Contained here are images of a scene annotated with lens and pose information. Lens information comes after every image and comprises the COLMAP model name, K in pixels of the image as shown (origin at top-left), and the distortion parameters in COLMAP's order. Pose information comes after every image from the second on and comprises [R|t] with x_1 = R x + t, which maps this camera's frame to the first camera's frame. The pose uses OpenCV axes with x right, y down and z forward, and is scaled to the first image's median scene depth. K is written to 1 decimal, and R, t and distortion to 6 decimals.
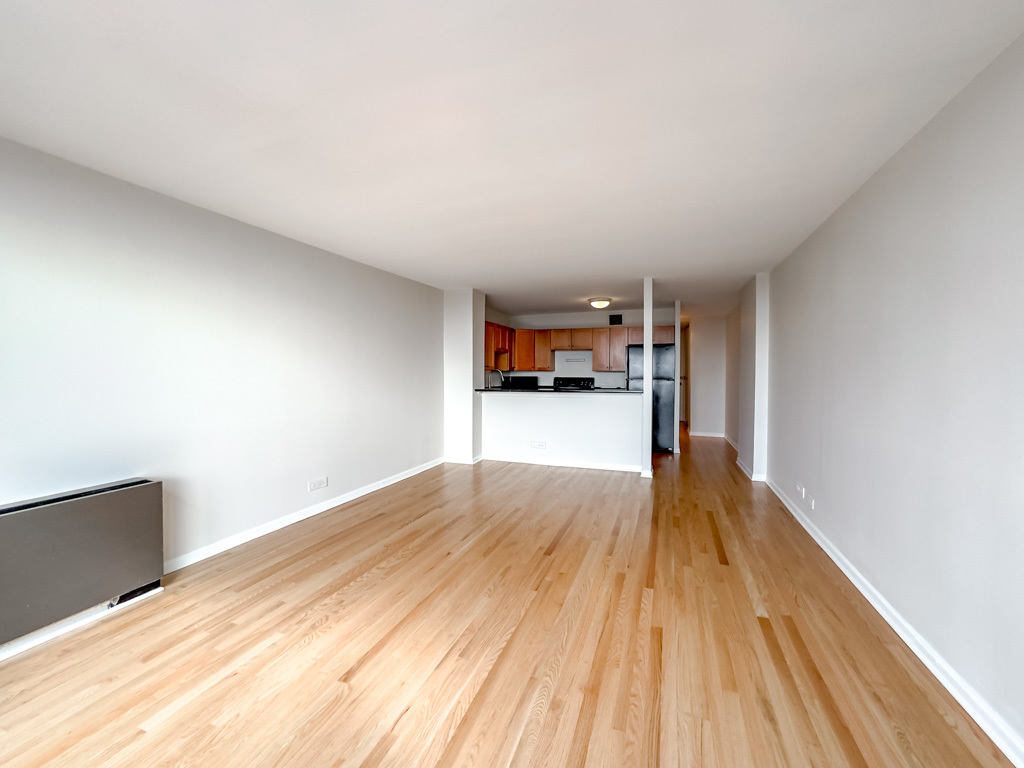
lens RADIAL K [[418.4, 0, 515.5], [0, 418.4, 380.8], [0, 0, 1]] dist [-0.033272, 0.014032]
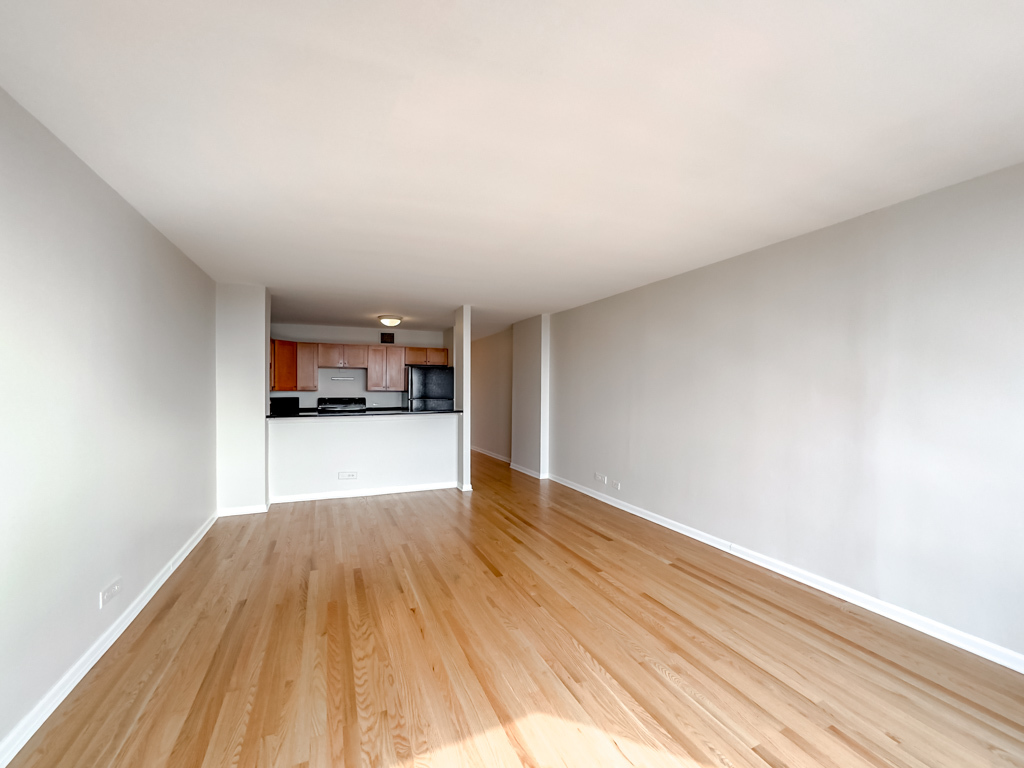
lens RADIAL K [[418.4, 0, 515.4], [0, 418.4, 393.7], [0, 0, 1]] dist [-0.033272, 0.014032]
pose [[0.713098, -0.005864, 0.701040, -0.455666], [0.012706, 0.999909, -0.004560, -0.015474], [-0.700950, 0.012159, 0.713107, 0.184826]]
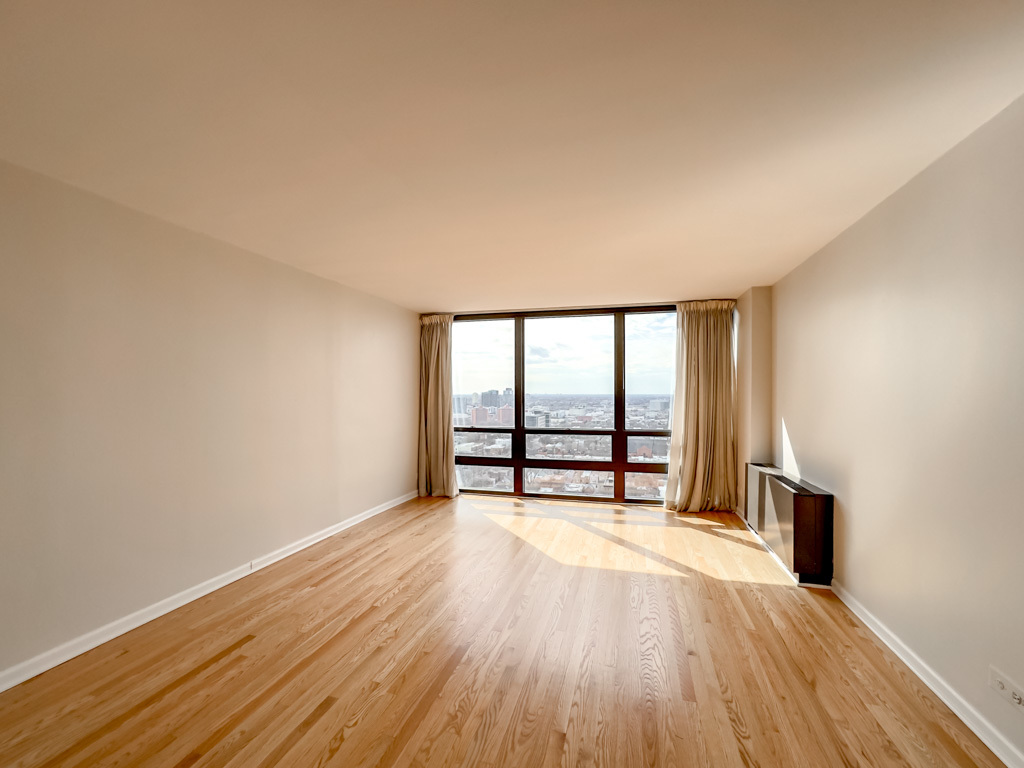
lens RADIAL K [[418.4, 0, 506.7], [0, 418.4, 401.9], [0, 0, 1]] dist [-0.033272, 0.014032]
pose [[-0.998375, -0.000293, -0.056988, 0.030073], [-0.002809, 0.999024, 0.044085, -0.044918], [0.056920, 0.044174, -0.997401, 1.305035]]
